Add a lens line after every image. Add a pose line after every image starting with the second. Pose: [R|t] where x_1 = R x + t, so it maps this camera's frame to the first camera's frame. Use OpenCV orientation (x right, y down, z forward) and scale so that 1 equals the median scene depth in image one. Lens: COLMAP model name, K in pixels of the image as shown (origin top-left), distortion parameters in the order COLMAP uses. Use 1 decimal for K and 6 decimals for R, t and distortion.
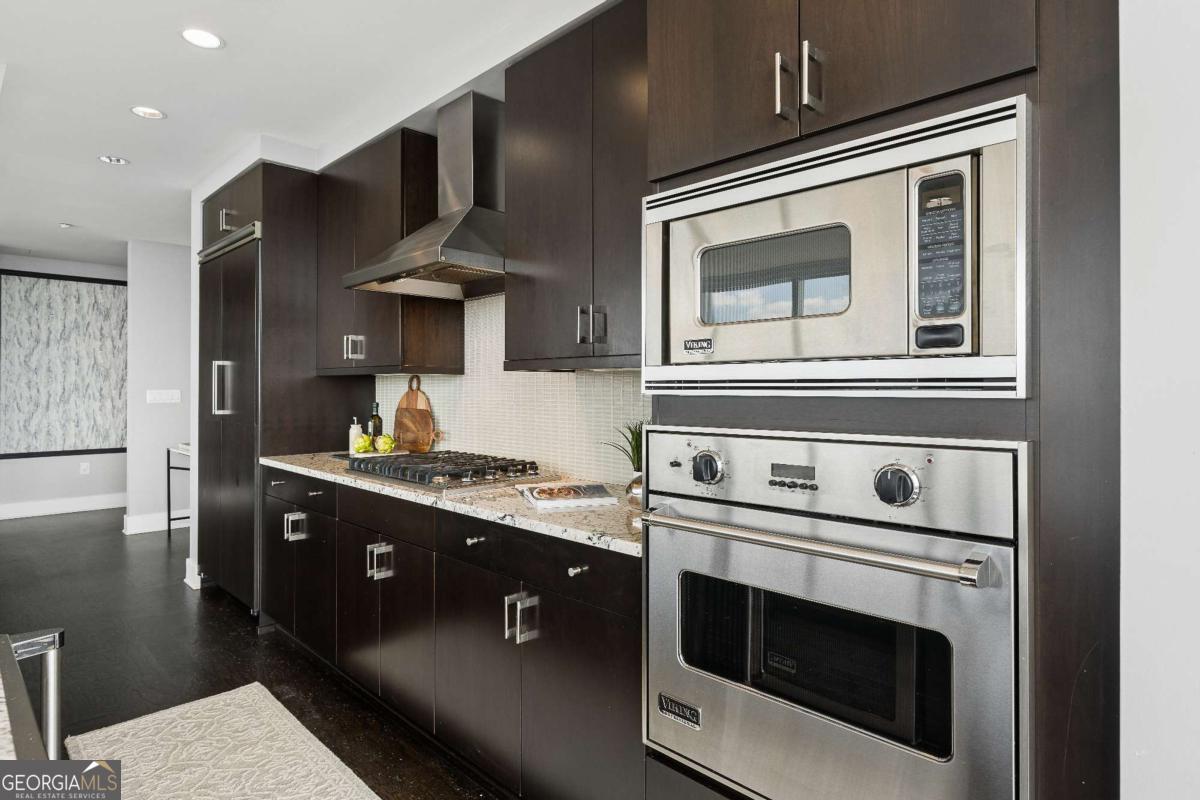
lens RADIAL K [[637.3, 0, 598.3], [0, 637.3, 385.3], [0, 0, 1]] dist [-0.003736, -0.000443]
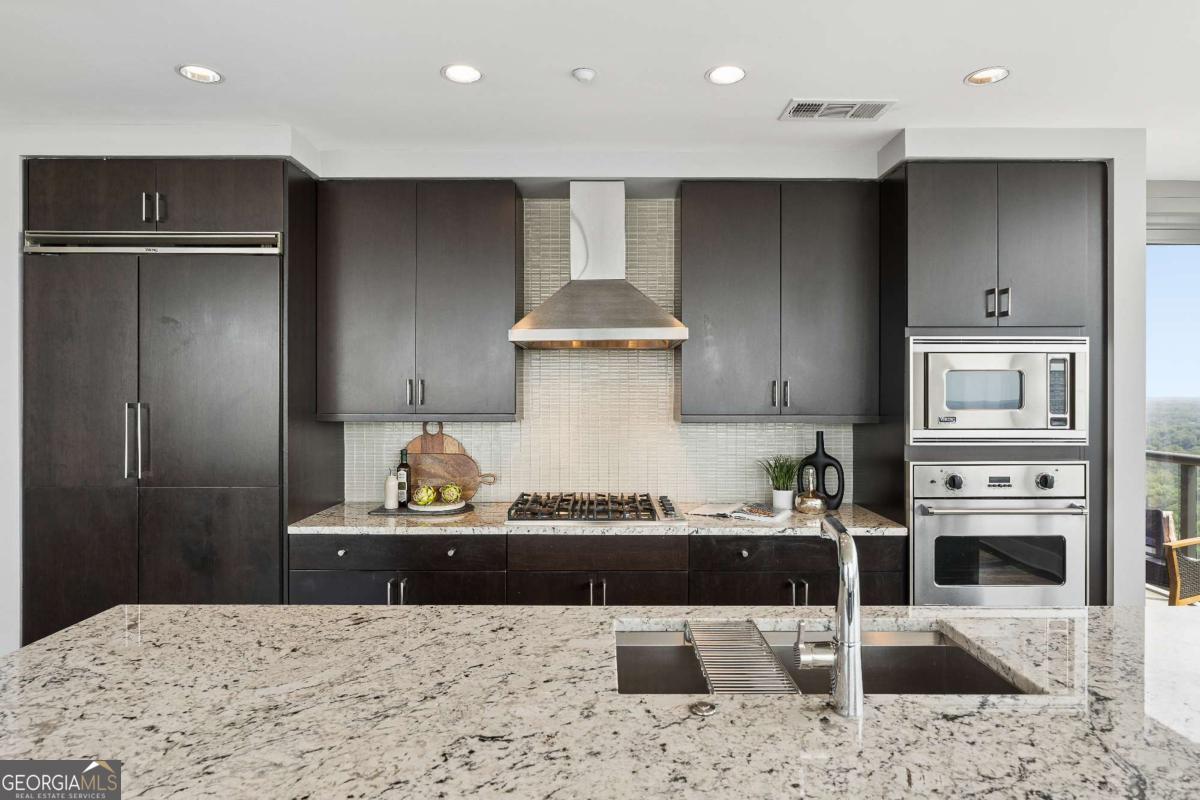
lens RADIAL K [[688.9, 0, 610.0], [0, 688.9, 390.9], [0, 0, 1]] dist [0.000032, 0.001946]
pose [[0.713772, 0.001198, 0.700377, -1.877039], [-0.004758, 0.999984, 0.003139, -0.139423], [-0.700362, -0.005573, 0.713766, 0.196201]]
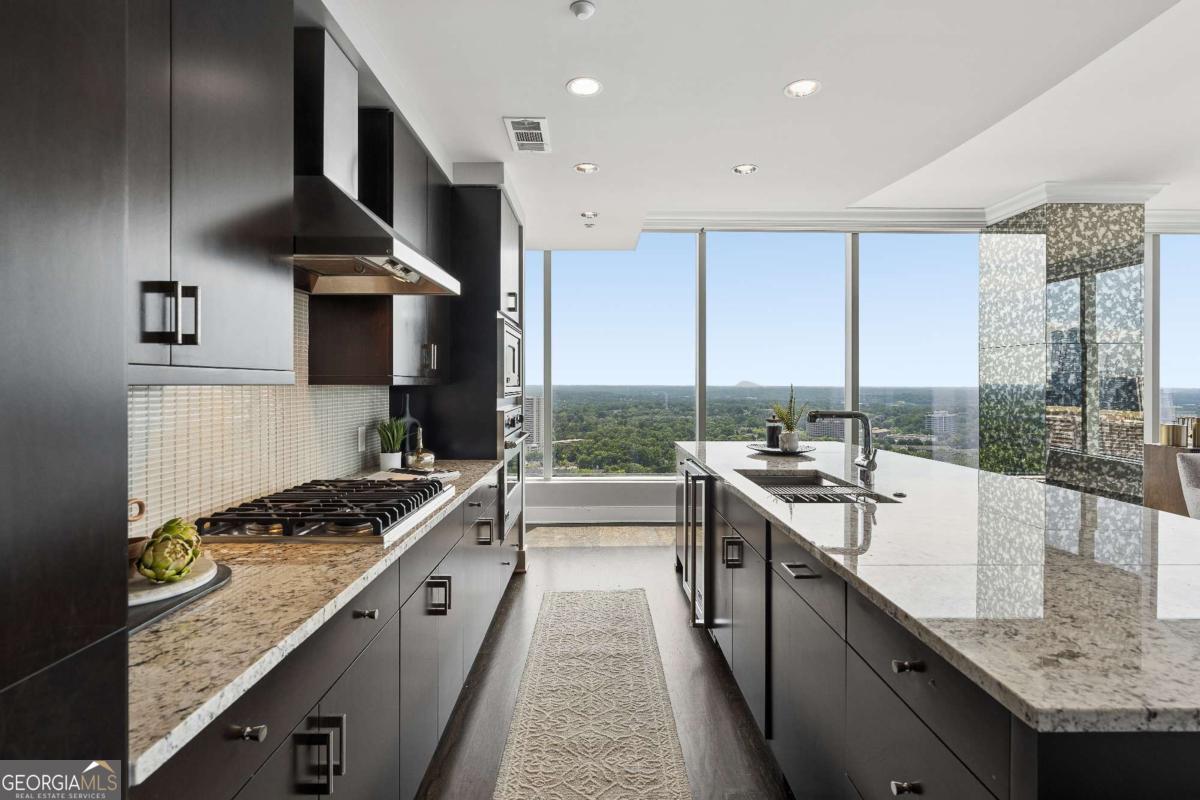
lens RADIAL K [[567.9, 0, 603.3], [0, 567.9, 389.0], [0, 0, 1]] dist [-0.009587, 0.000126]
pose [[-0.707922, -0.009573, 0.706226, -1.721057], [-0.005820, 0.999953, 0.007721, -0.040743], [-0.706267, 0.001356, -0.707944, 2.233307]]
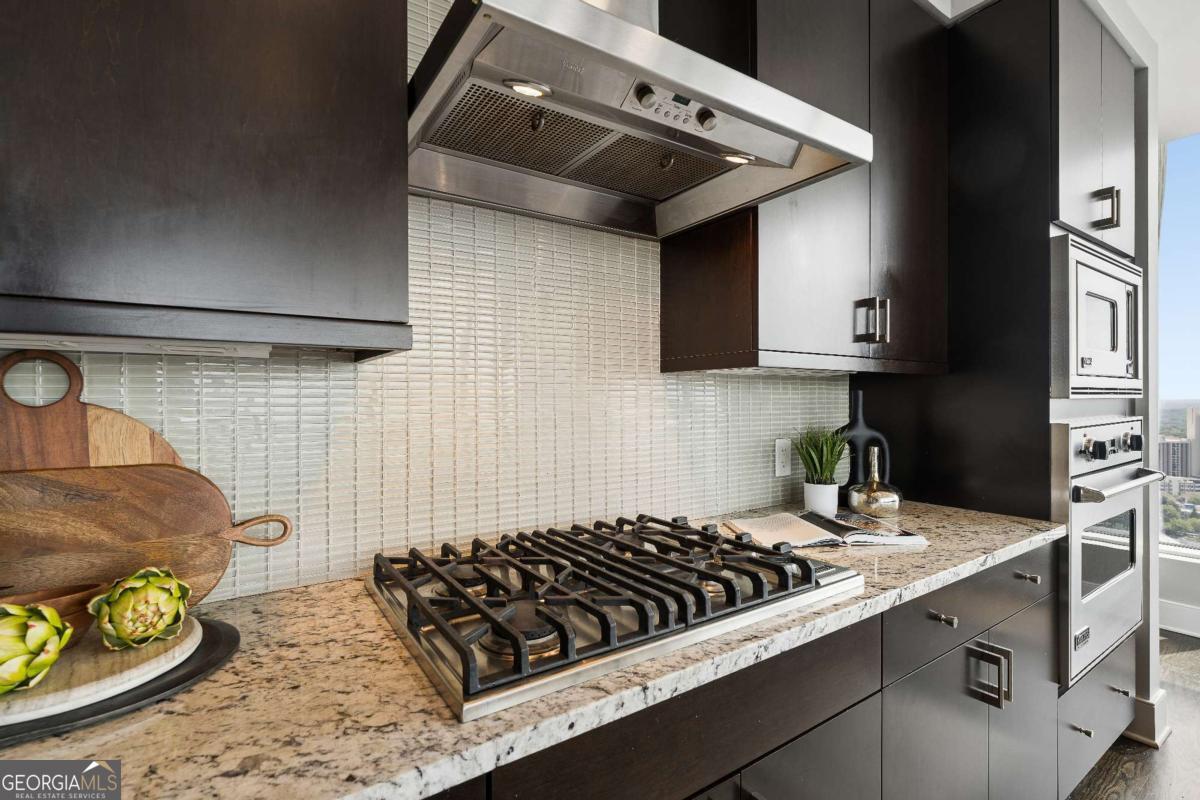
lens RADIAL K [[546.5, 0, 608.7], [0, 546.5, 401.2], [0, 0, 1]] dist [-0.005544, 0.001530]
pose [[0.197323, -0.007435, 0.980310, -1.093647], [0.001240, 0.999972, 0.007335, 0.009870], [-0.980338, -0.000232, 0.197327, 1.611441]]
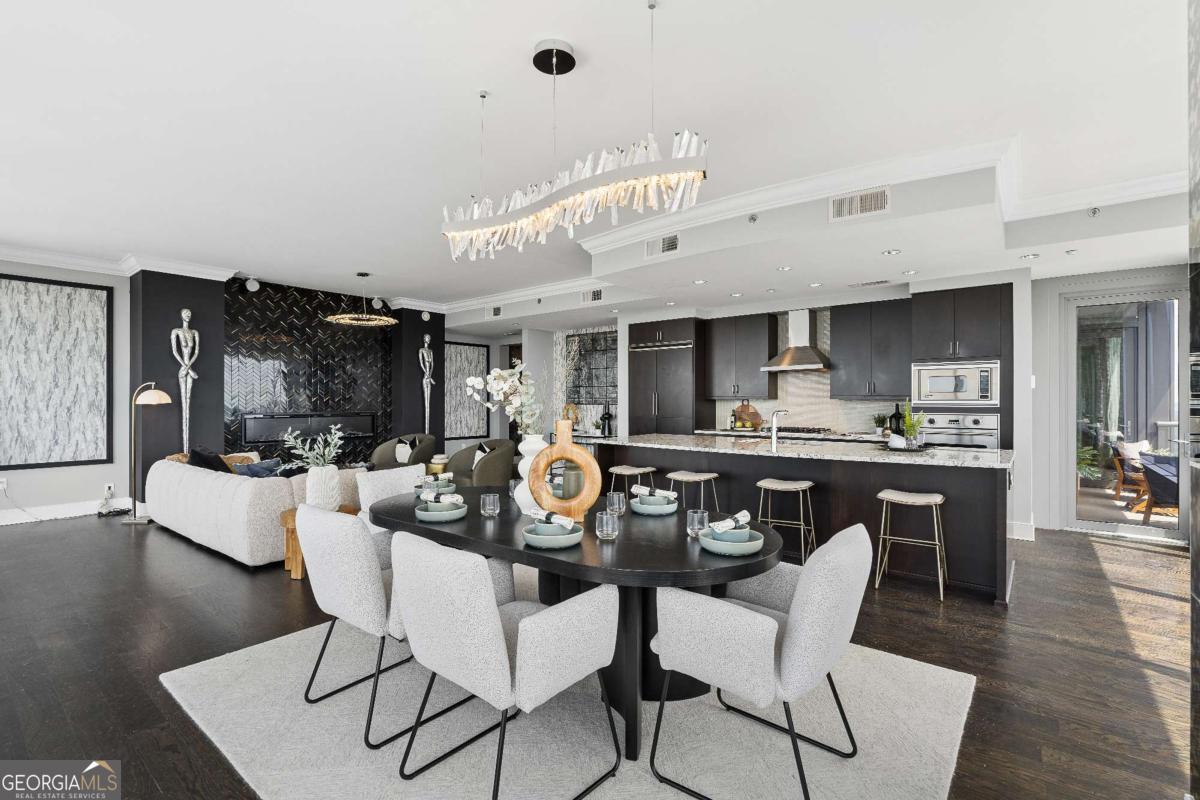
lens RADIAL K [[546.5, 0, 596.5], [0, 546.5, 402.4], [0, 0, 1]] dist [-0.005544, 0.001530]
pose [[0.996163, -0.001203, 0.087506, -2.500129], [0.000495, 0.999967, 0.008118, -0.047931], [-0.087513, -0.008044, 0.996131, -2.677120]]
